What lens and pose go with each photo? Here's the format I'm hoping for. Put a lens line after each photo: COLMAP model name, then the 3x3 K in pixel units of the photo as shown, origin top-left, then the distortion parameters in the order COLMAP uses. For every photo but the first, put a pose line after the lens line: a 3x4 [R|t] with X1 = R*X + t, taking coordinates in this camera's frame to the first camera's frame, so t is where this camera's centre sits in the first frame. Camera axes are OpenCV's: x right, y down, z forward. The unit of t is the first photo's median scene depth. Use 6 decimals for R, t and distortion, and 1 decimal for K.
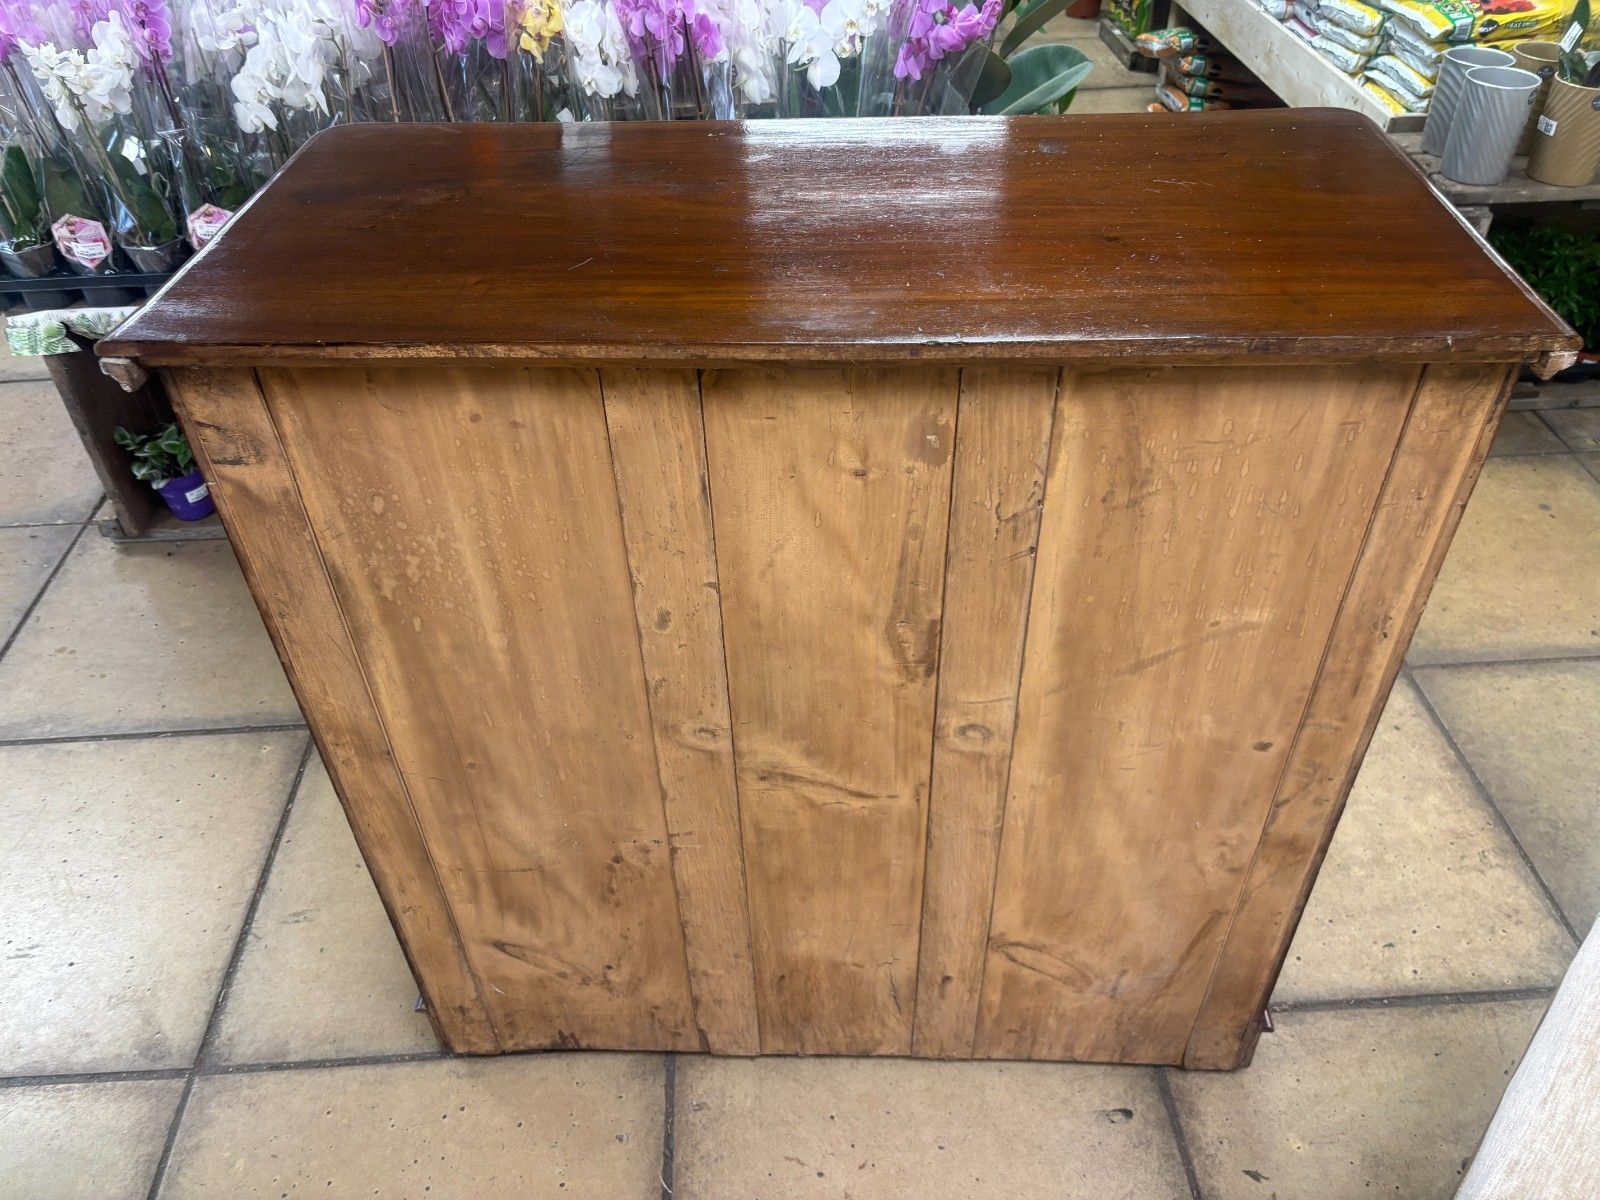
lens RADIAL K [[1213.9, 0, 797.5], [0, 1213.9, 592.3], [0, 0, 1]] dist [0.043867, -0.068693]
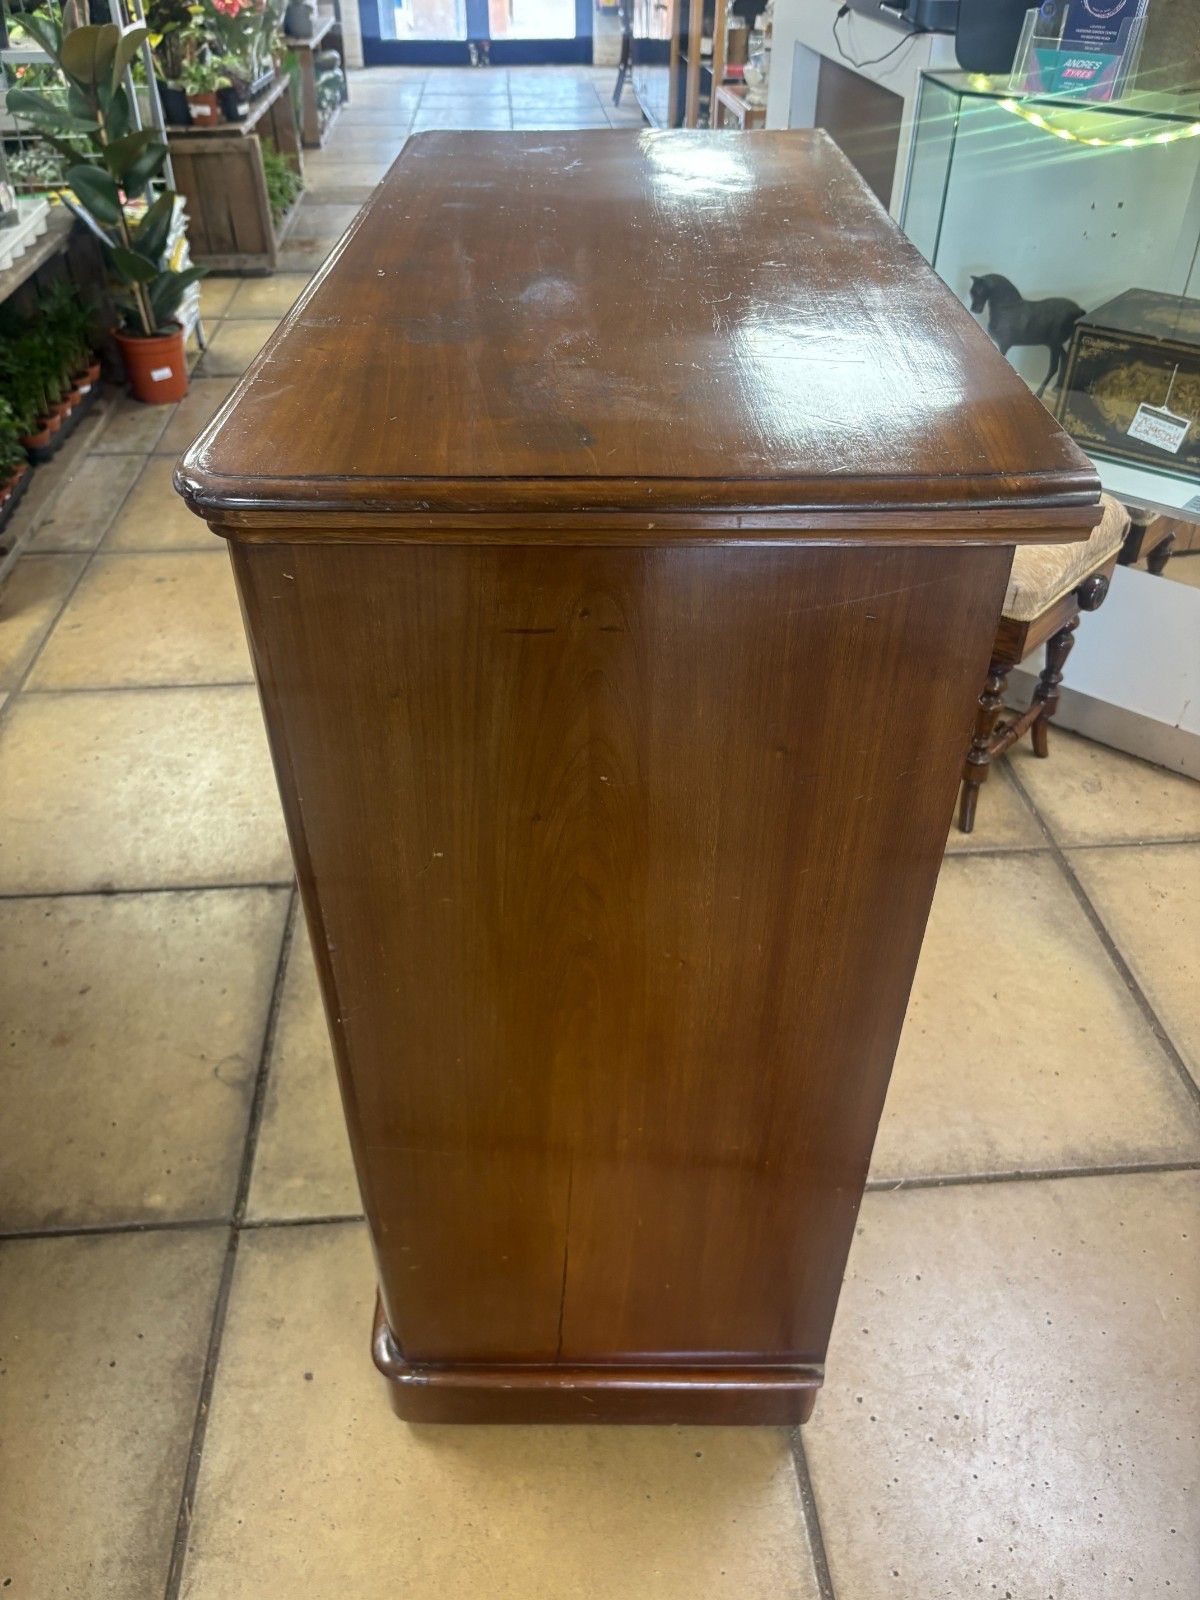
lens RADIAL K [[1213.9, 0, 594.8], [0, 1213.9, 809.3], [0, 0, 1]] dist [0.043867, -0.068693]
pose [[-0.022656, -0.592341, 0.805369, -0.688676], [0.640729, 0.609780, 0.466512, -0.328441], [-0.767432, 0.526593, 0.365715, 0.599266]]
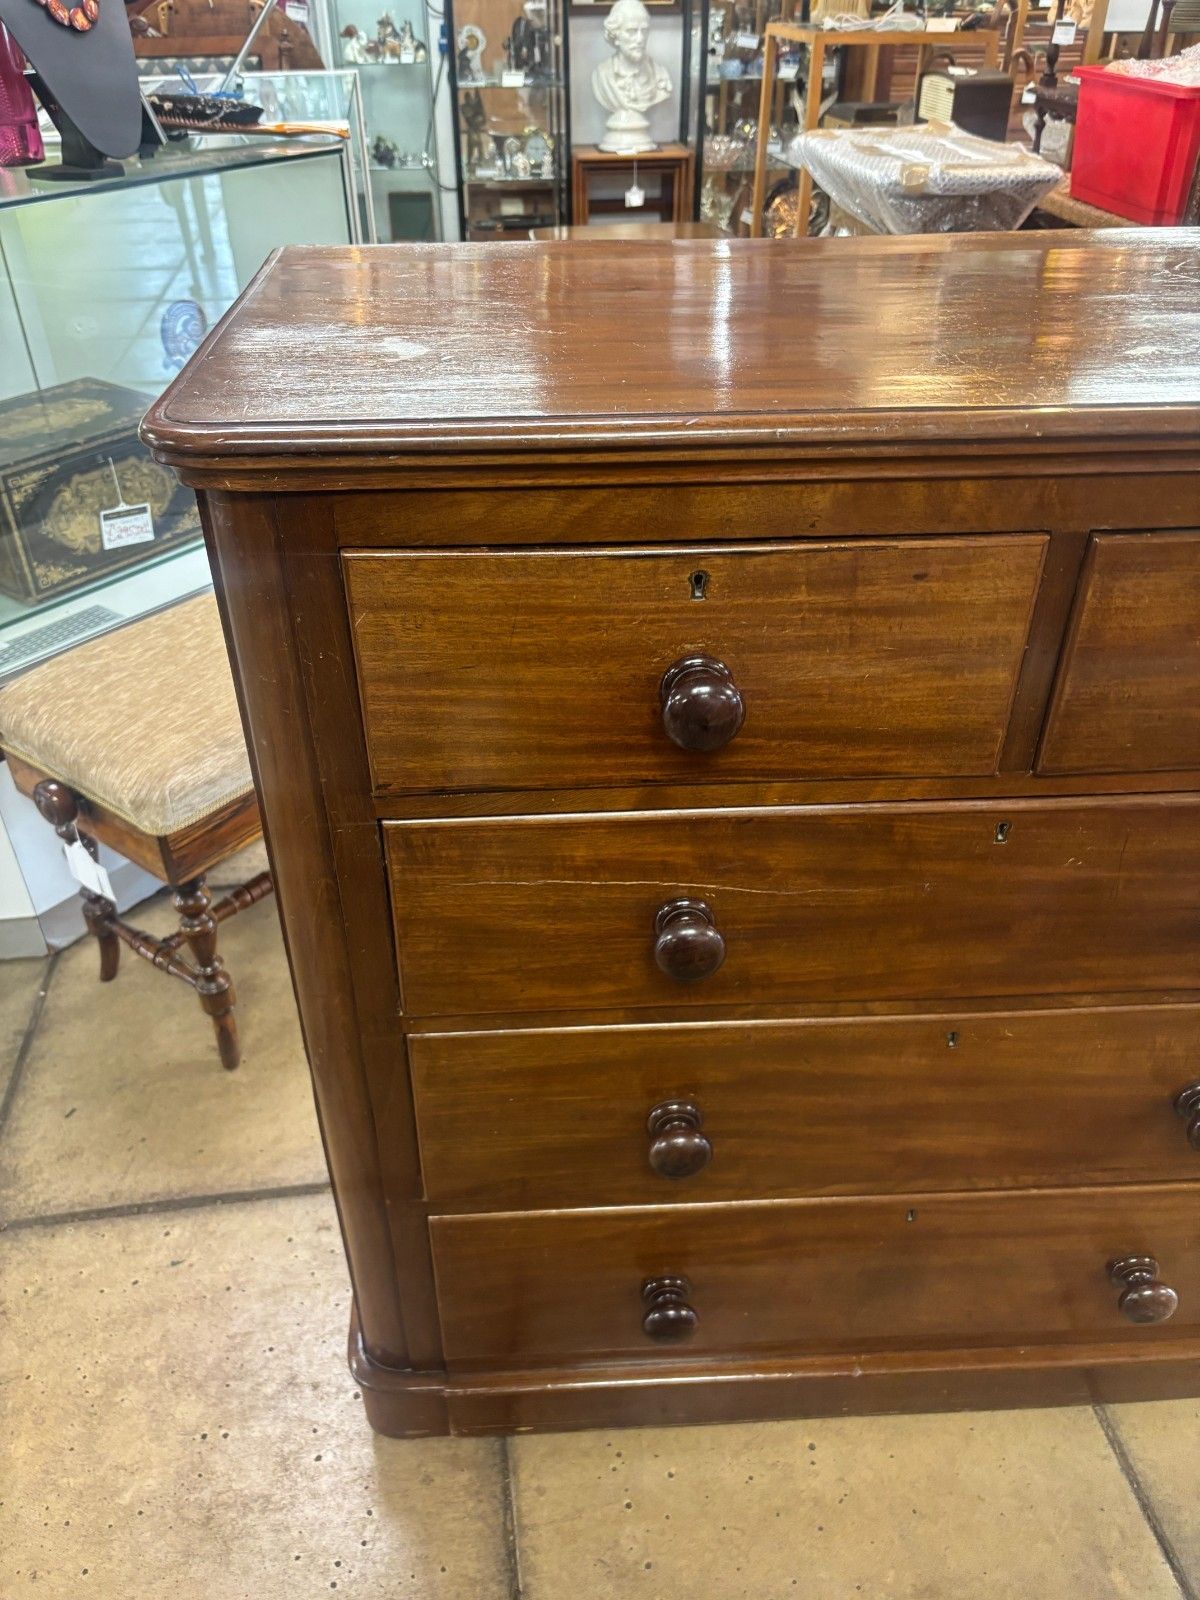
lens RADIAL K [[1213.9, 0, 594.8], [0, 1213.9, 809.3], [0, 0, 1]] dist [0.043867, -0.068693]
pose [[-0.996087, 0.071850, -0.051455, 0.232401], [-0.031161, 0.259294, 0.965296, -0.662396], [0.082698, 0.963122, -0.256040, 1.004354]]
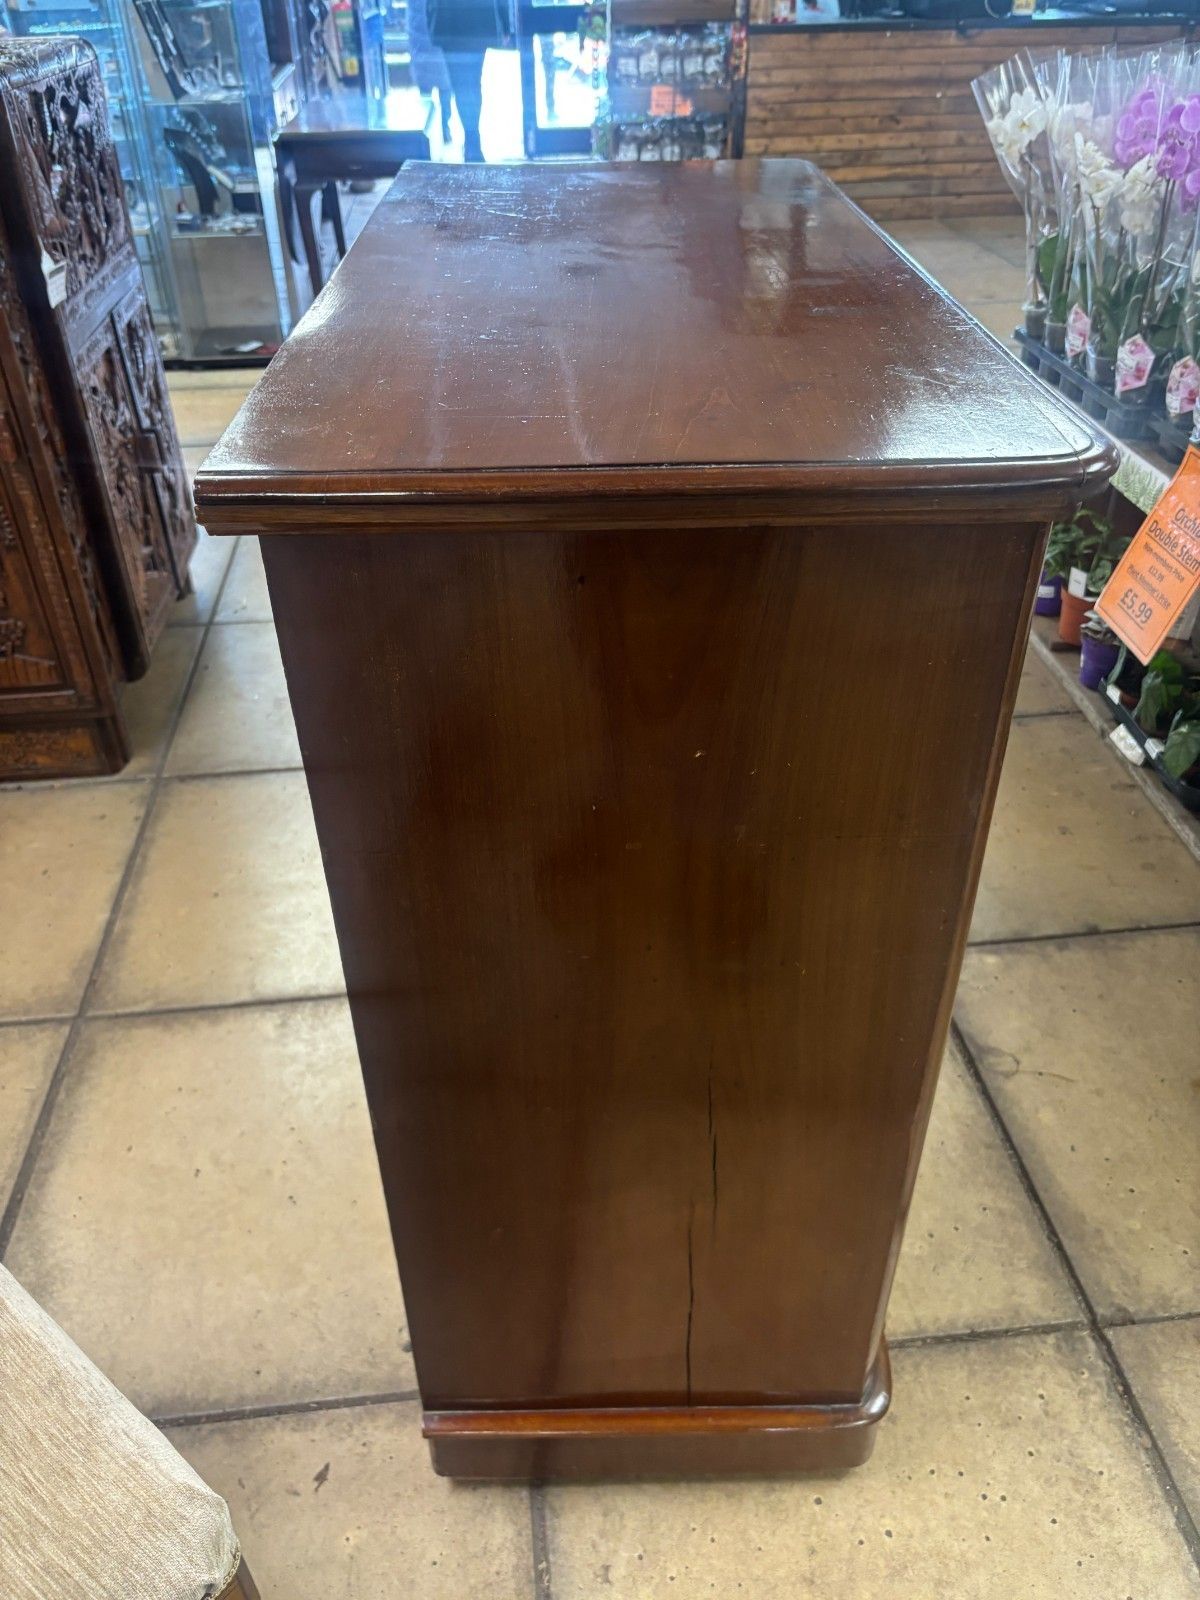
lens RADIAL K [[1213.9, 0, 594.8], [0, 1213.9, 809.3], [0, 0, 1]] dist [0.043867, -0.068693]
pose [[0.044858, 0.604274, -0.795513, 0.724011], [-0.627585, 0.636609, 0.448181, -0.290328], [0.777255, 0.479148, 0.407790, 0.527450]]
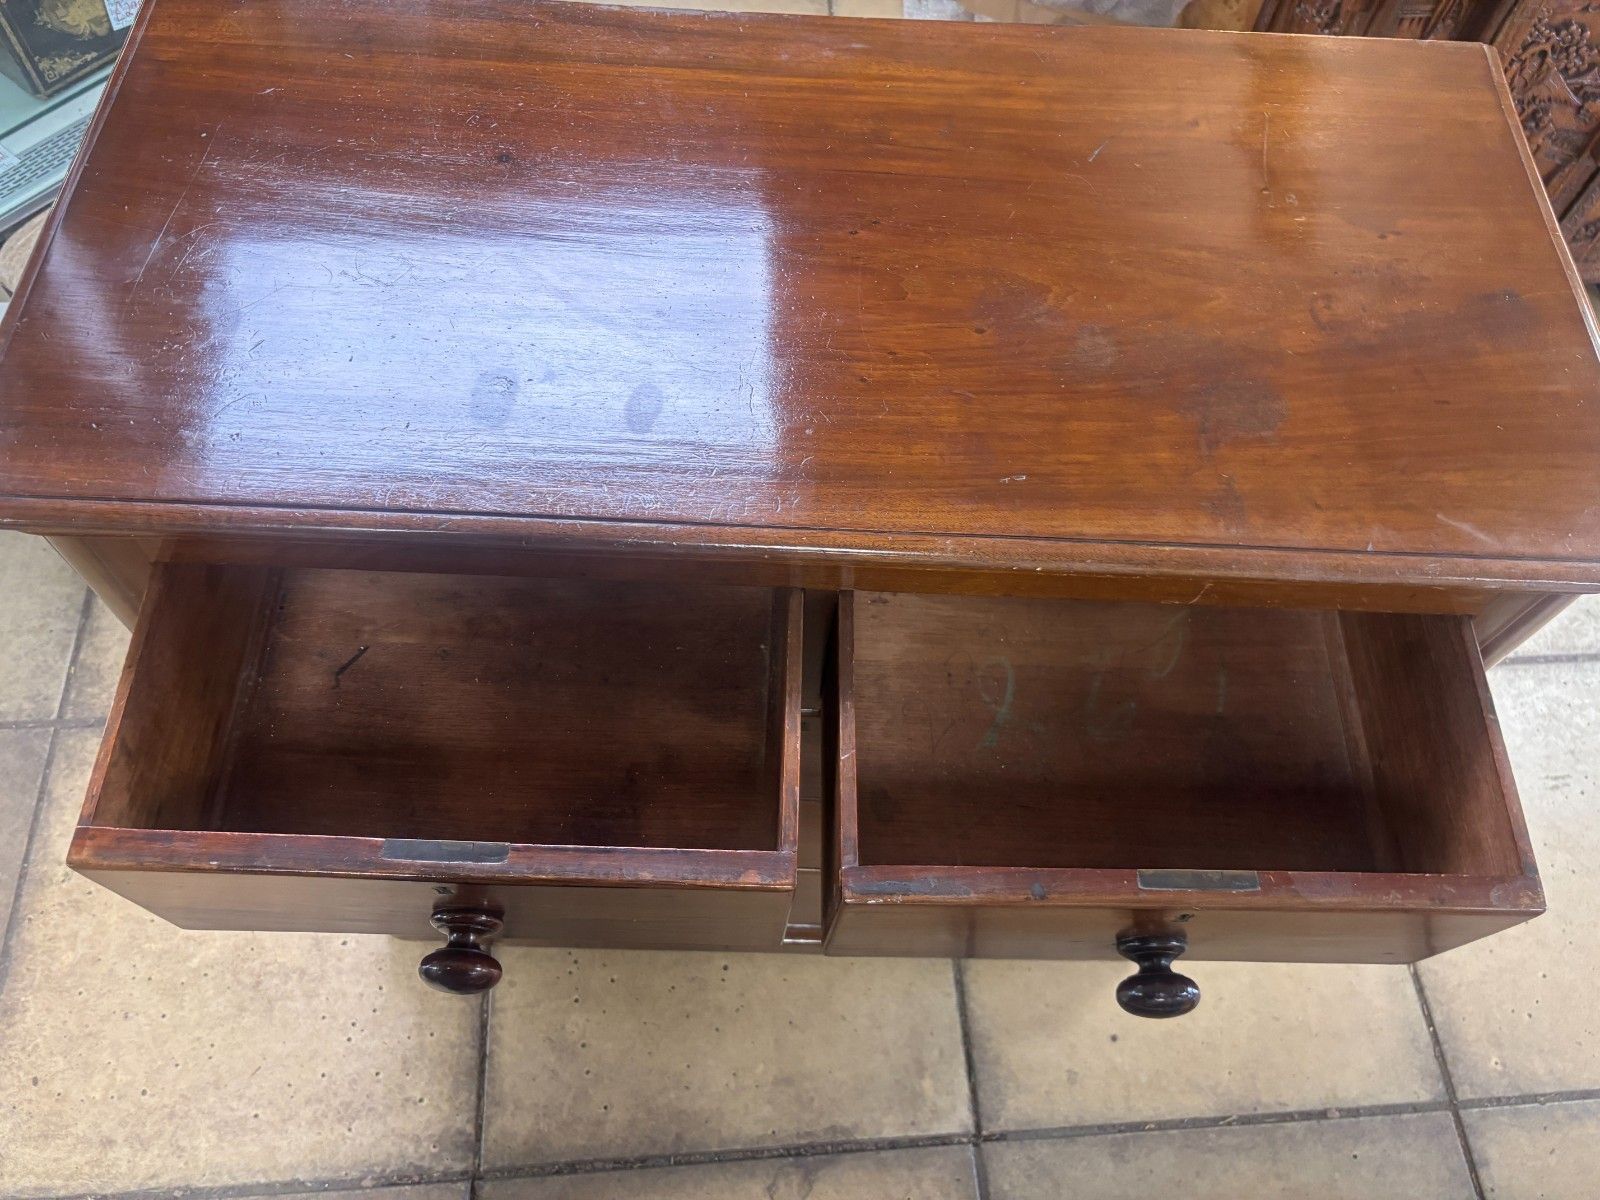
lens RADIAL K [[1213.9, 0, 797.5], [0, 1213.9, 592.3], [0, 0, 1]] dist [0.043867, -0.068693]
pose [[-0.999619, -0.001493, -0.027573, 0.047924], [-0.026810, -0.186747, 0.982042, -0.746416], [-0.006616, 0.982407, 0.186636, 0.707011]]
